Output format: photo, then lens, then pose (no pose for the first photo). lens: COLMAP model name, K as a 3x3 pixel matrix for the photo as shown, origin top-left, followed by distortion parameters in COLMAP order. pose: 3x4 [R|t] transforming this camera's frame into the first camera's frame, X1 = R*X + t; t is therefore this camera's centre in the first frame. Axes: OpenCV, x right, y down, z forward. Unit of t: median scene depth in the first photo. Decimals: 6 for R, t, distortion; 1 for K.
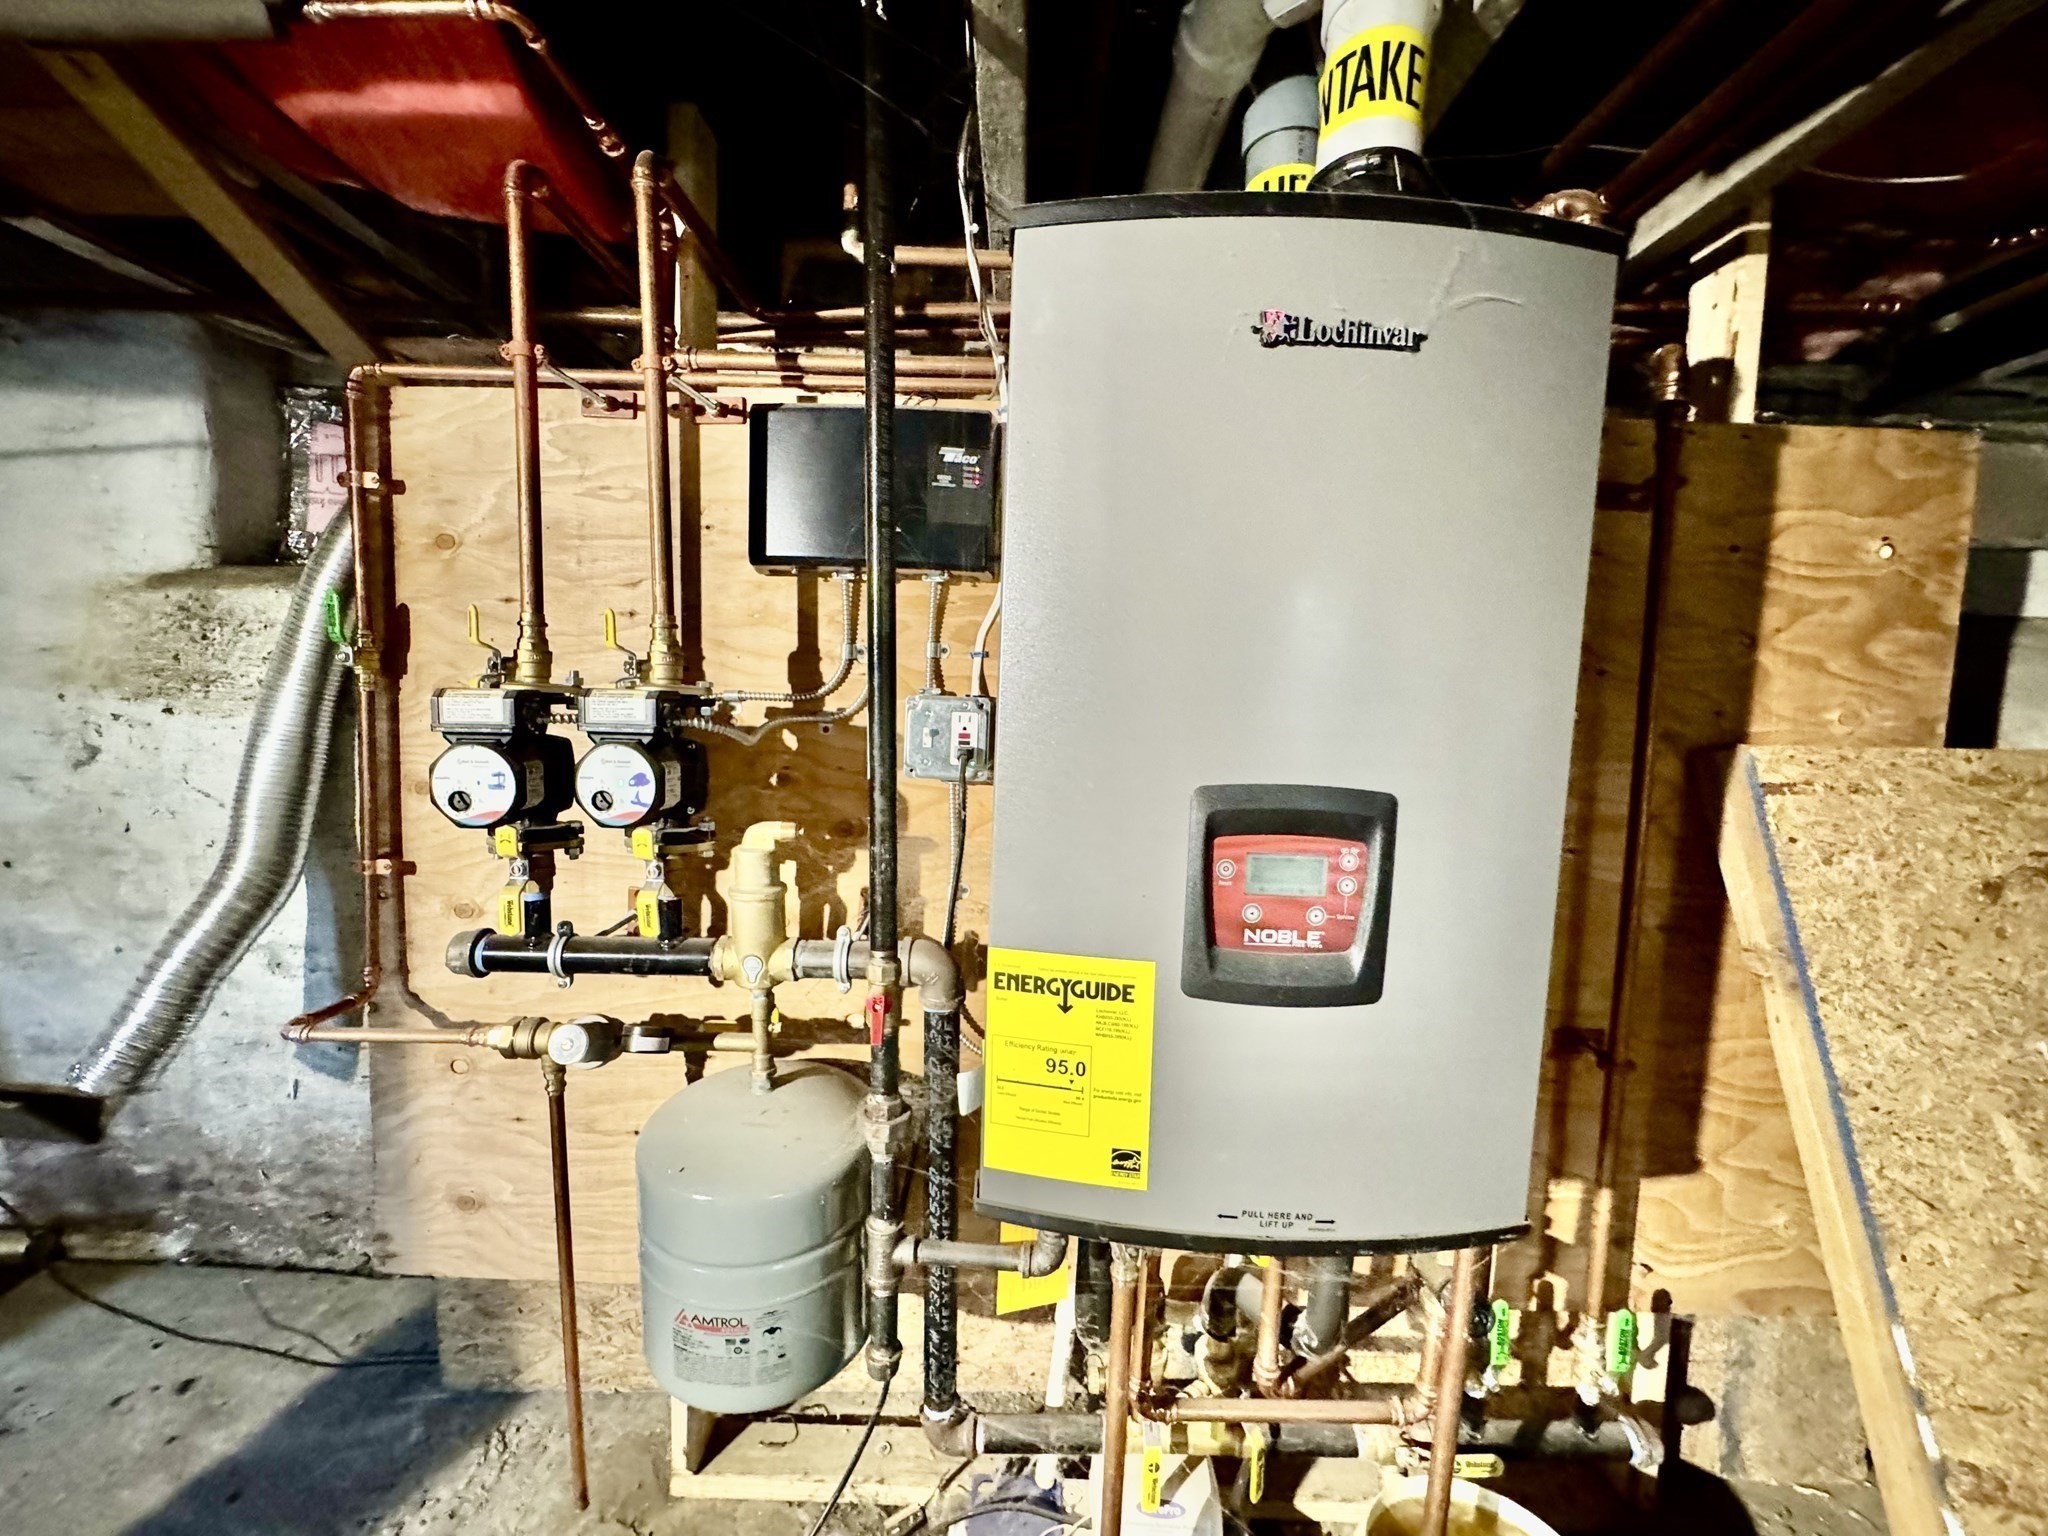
lens RADIAL K [[816.3, 0, 1023.1], [0, 816.3, 758.8], [0, 0, 1]] dist [-0.003131, 0.000083]
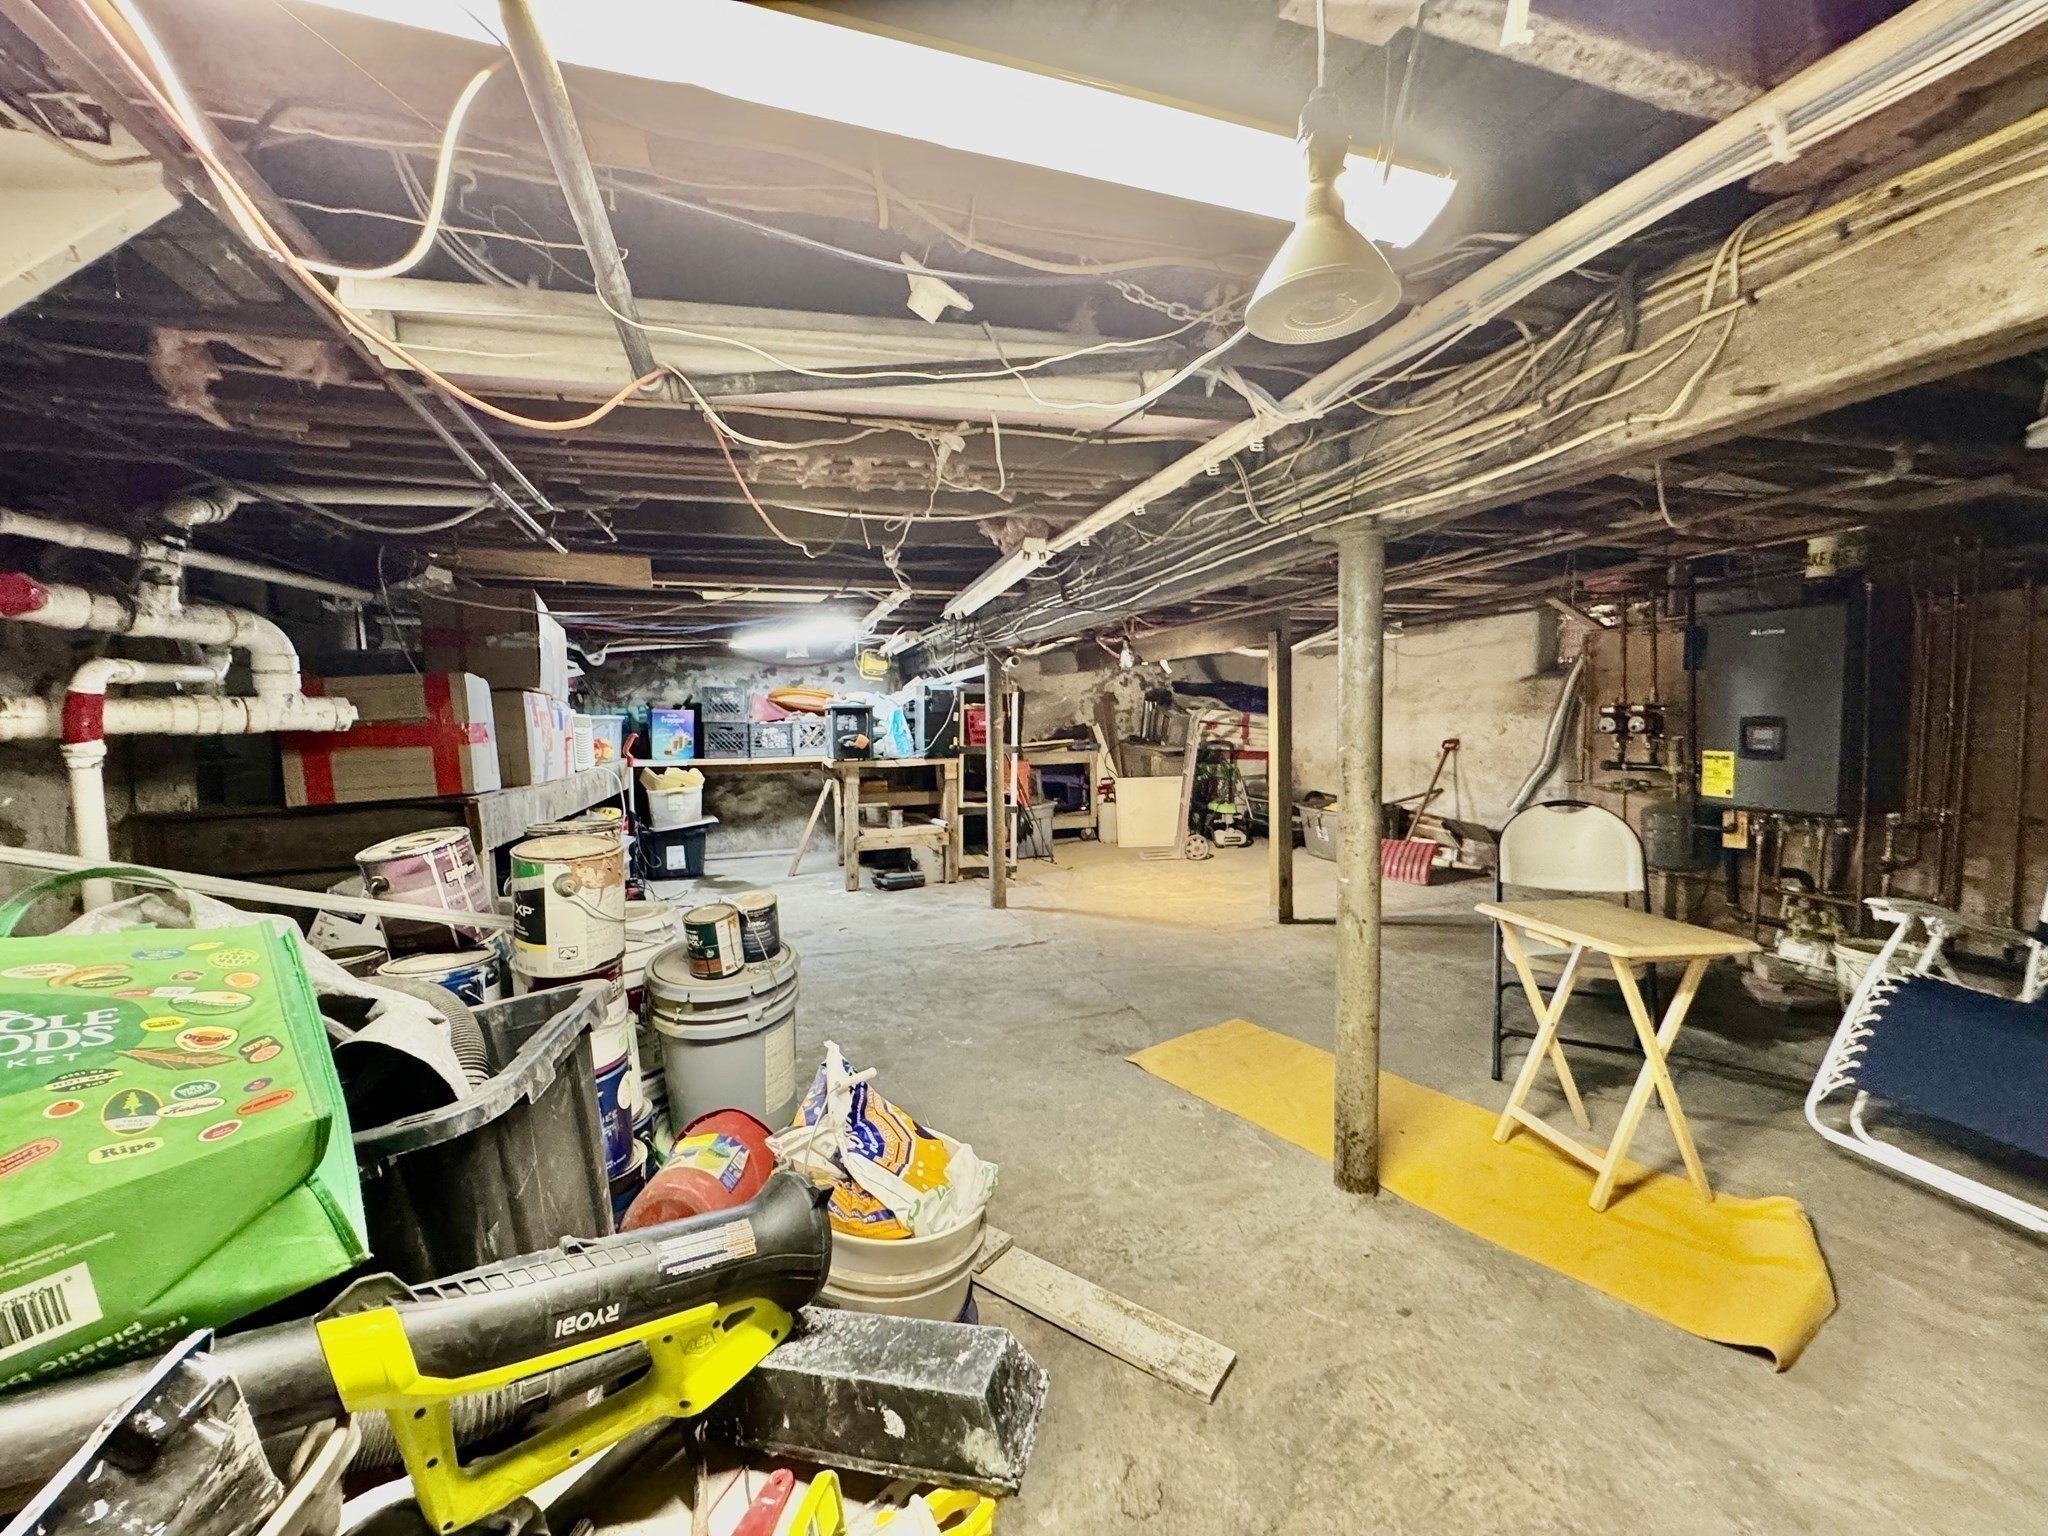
lens RADIAL K [[816.3, 0, 1031.5], [0, 816.3, 763.8], [0, 0, 1]] dist [-0.003131, 0.000083]
pose [[0.326135, 0.020834, -0.945094, 2.504196], [-0.045012, 0.998965, 0.006488, 0.343724], [0.944251, 0.040425, 0.326735, -3.413209]]
